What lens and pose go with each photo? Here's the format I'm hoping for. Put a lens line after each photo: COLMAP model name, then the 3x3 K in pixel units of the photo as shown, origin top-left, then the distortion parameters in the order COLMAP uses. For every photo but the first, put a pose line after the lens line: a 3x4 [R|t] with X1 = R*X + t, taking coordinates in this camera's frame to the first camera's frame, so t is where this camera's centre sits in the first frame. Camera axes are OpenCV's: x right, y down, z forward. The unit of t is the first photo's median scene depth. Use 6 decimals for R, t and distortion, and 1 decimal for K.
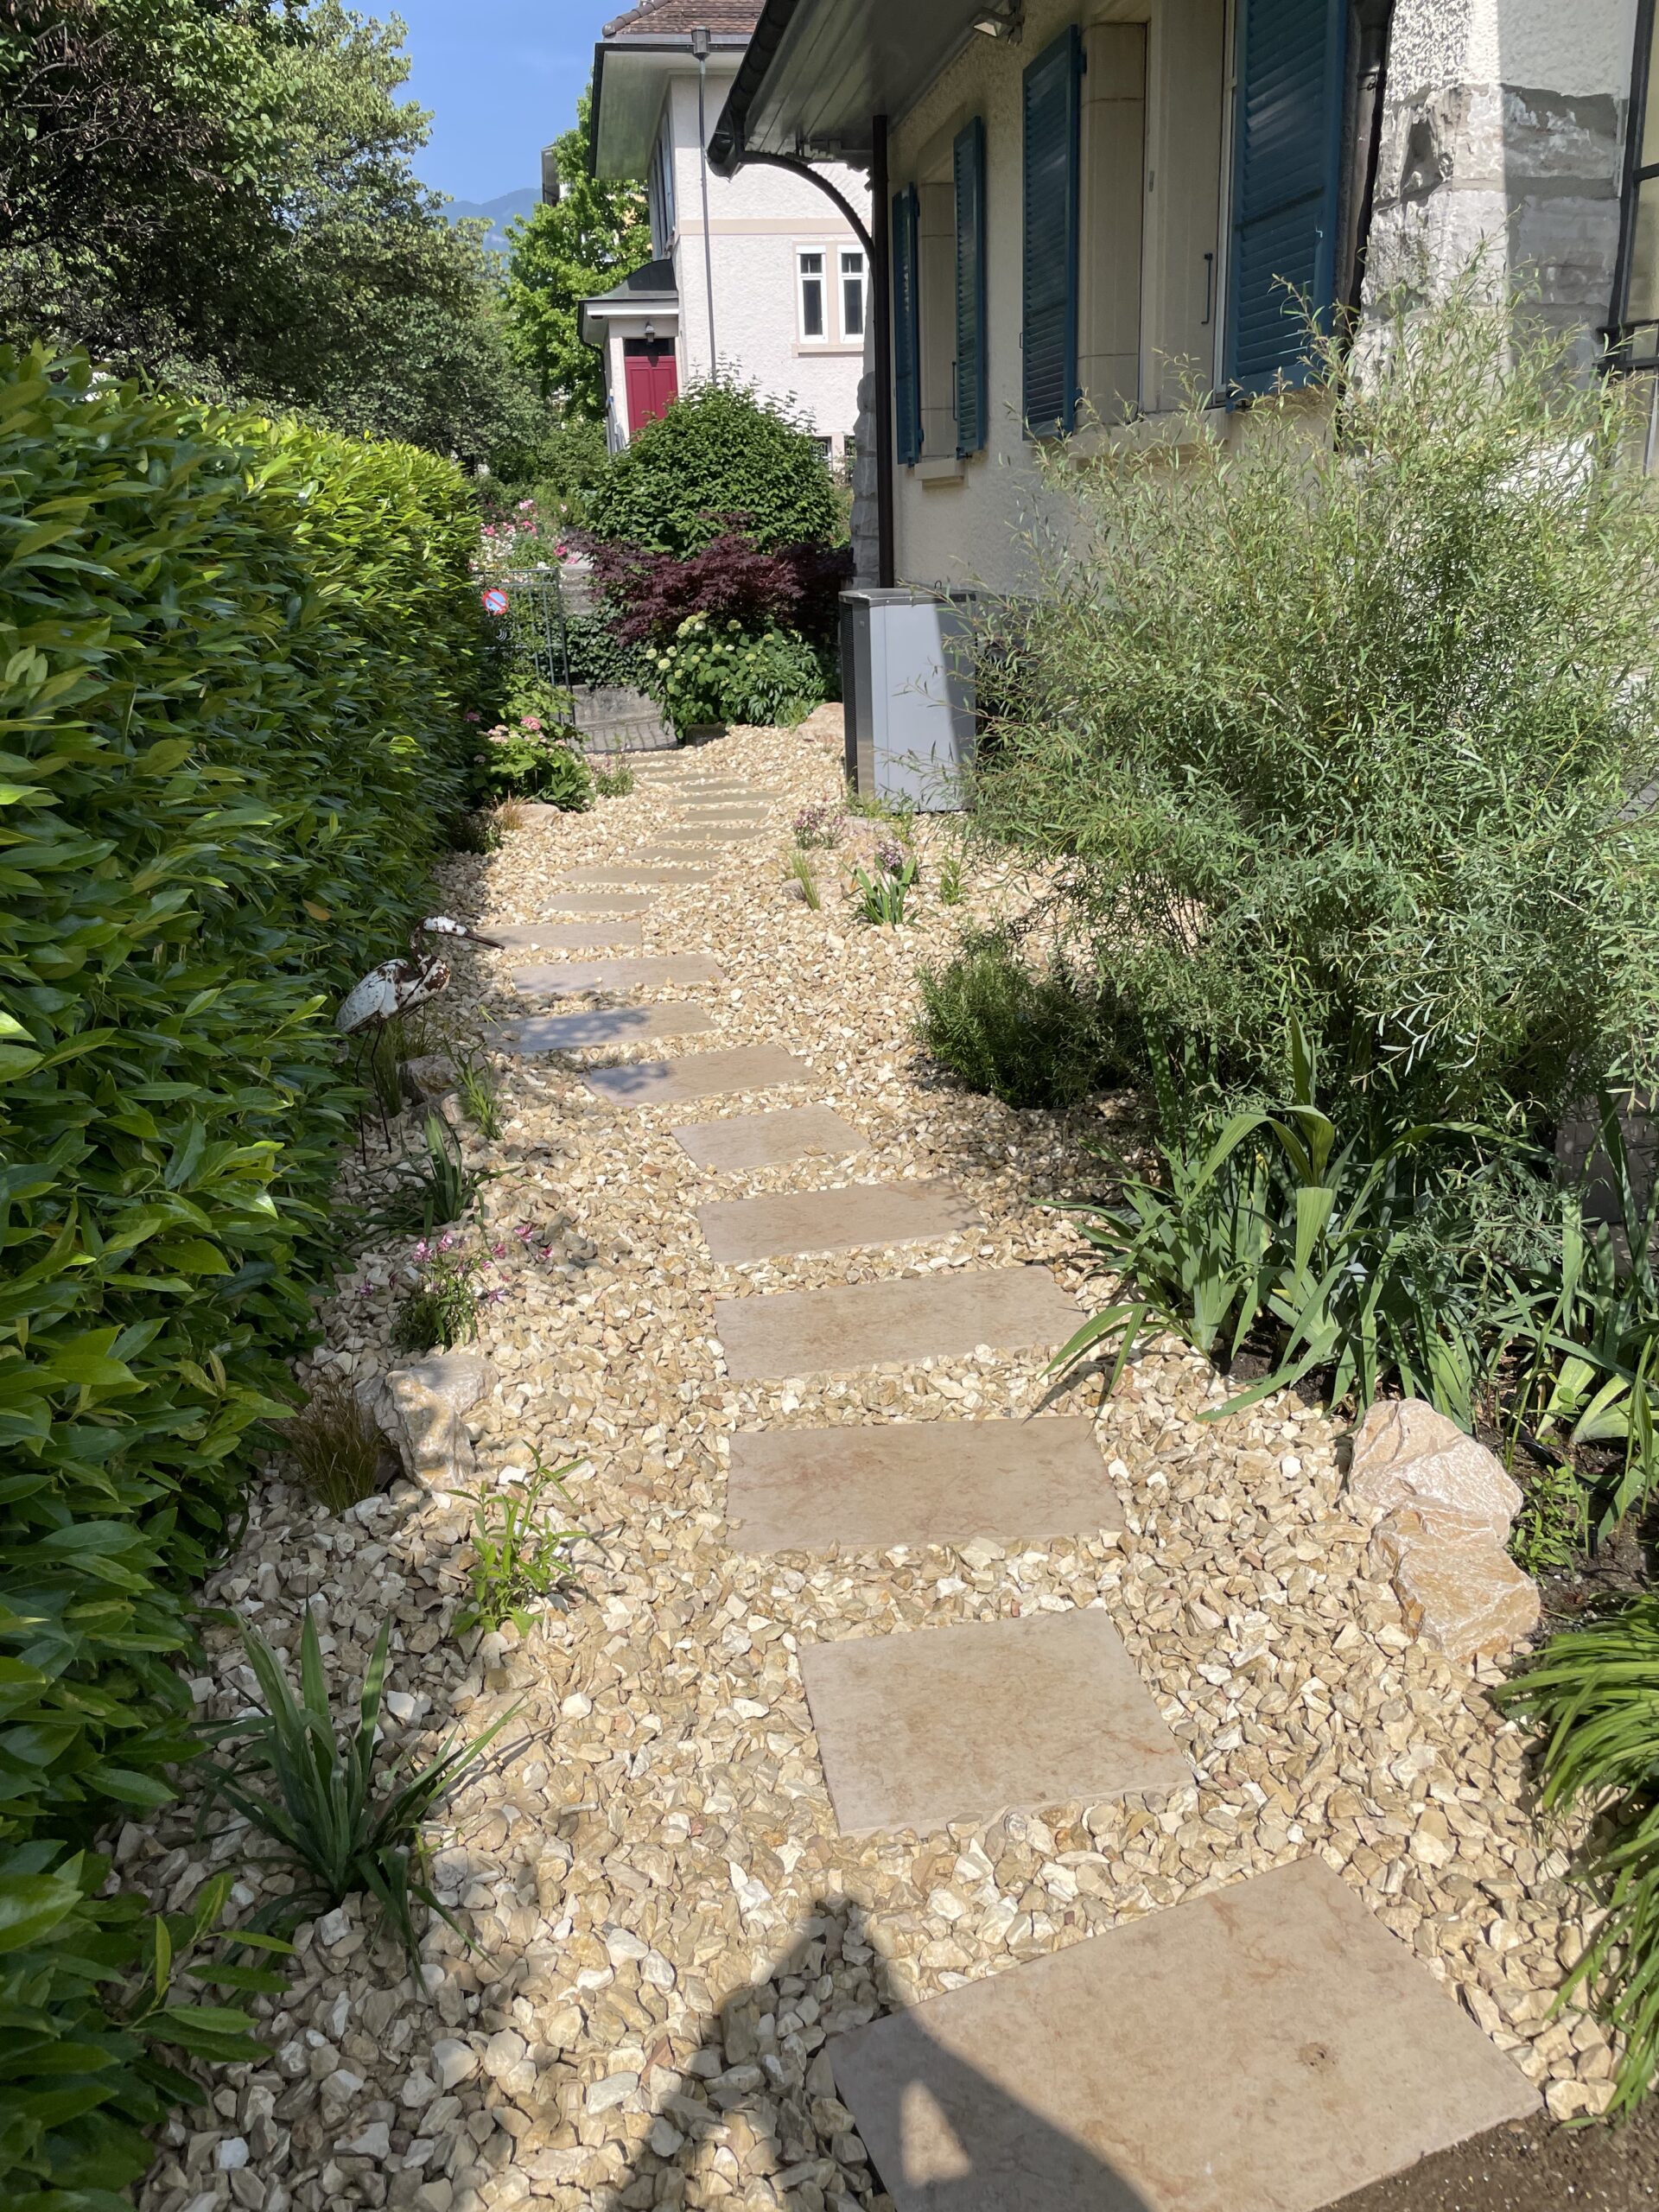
lens RADIAL K [[1683.1, 0, 835.8], [0, 1683.1, 1089.3], [0, 0, 1]] dist [0.083006, -0.112007]
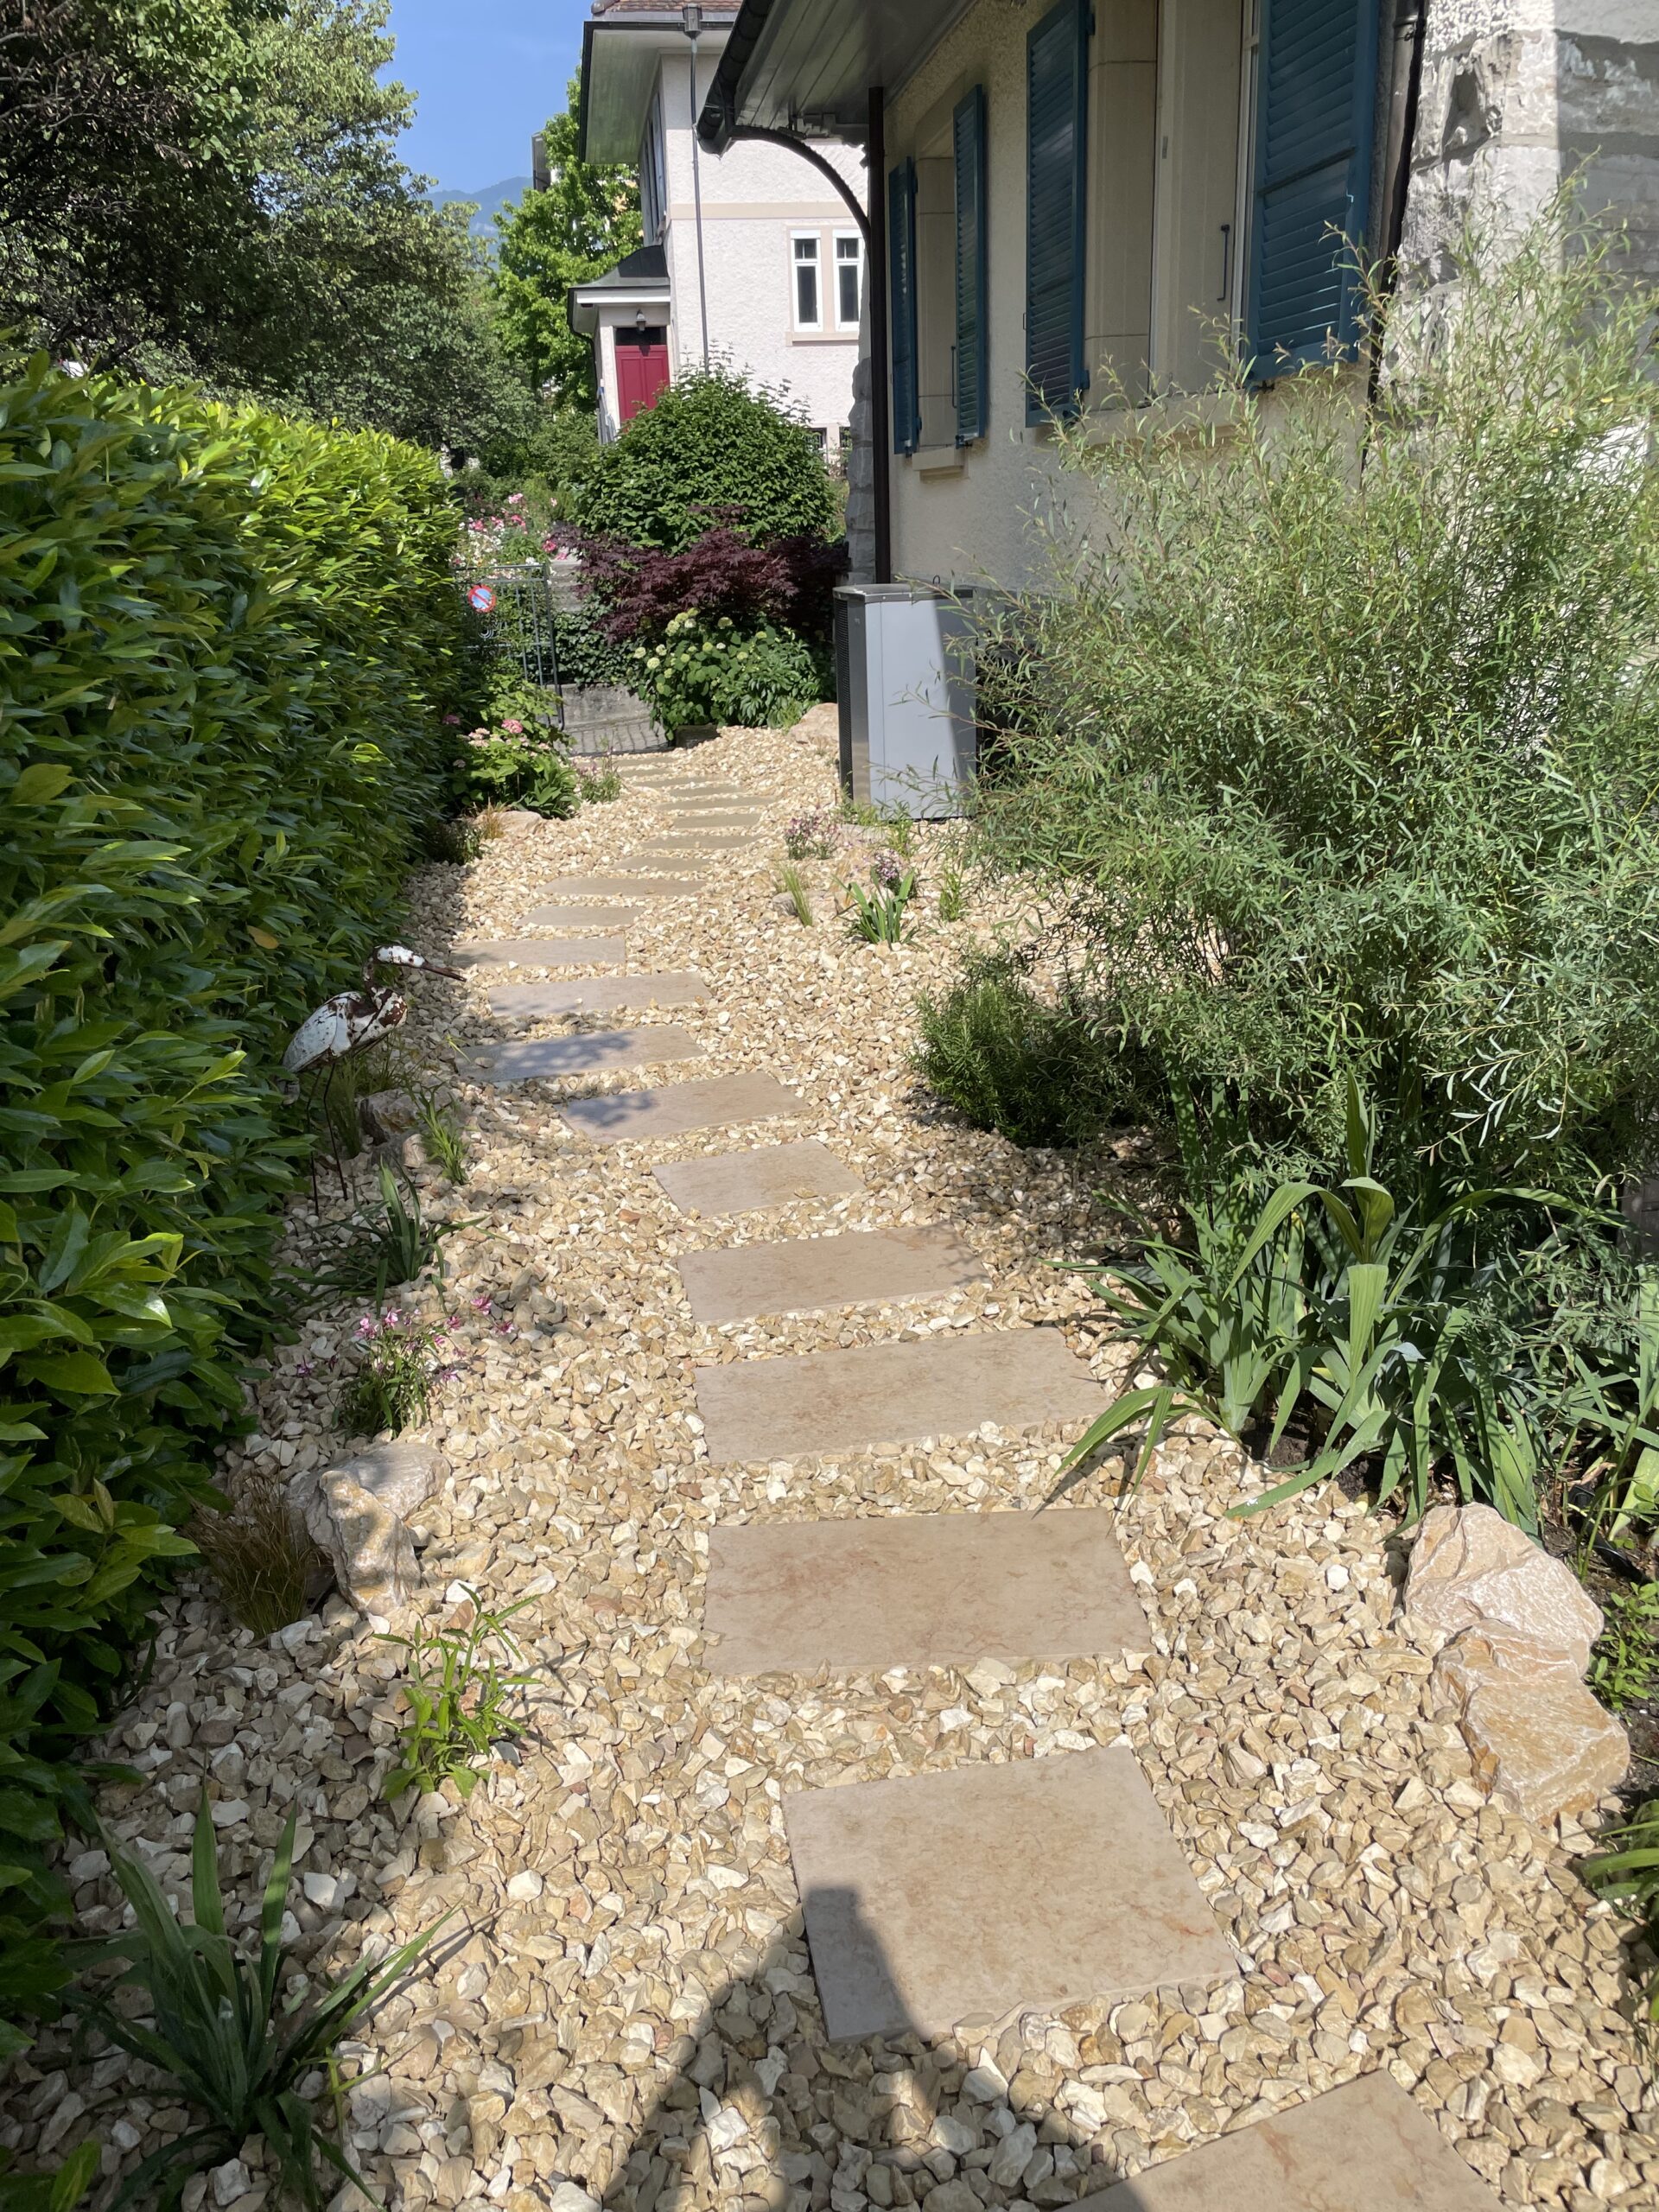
lens RADIAL K [[1660.5, 0, 823.0], [0, 1660.5, 1123.2], [0, 0, 1]] dist [0.078024, -0.102030]
pose [[0.999985, -0.000057, -0.005389, 0.002626], [0.000189, 0.999703, 0.024384, -0.031223], [0.005386, -0.024384, 0.999688, 0.105424]]
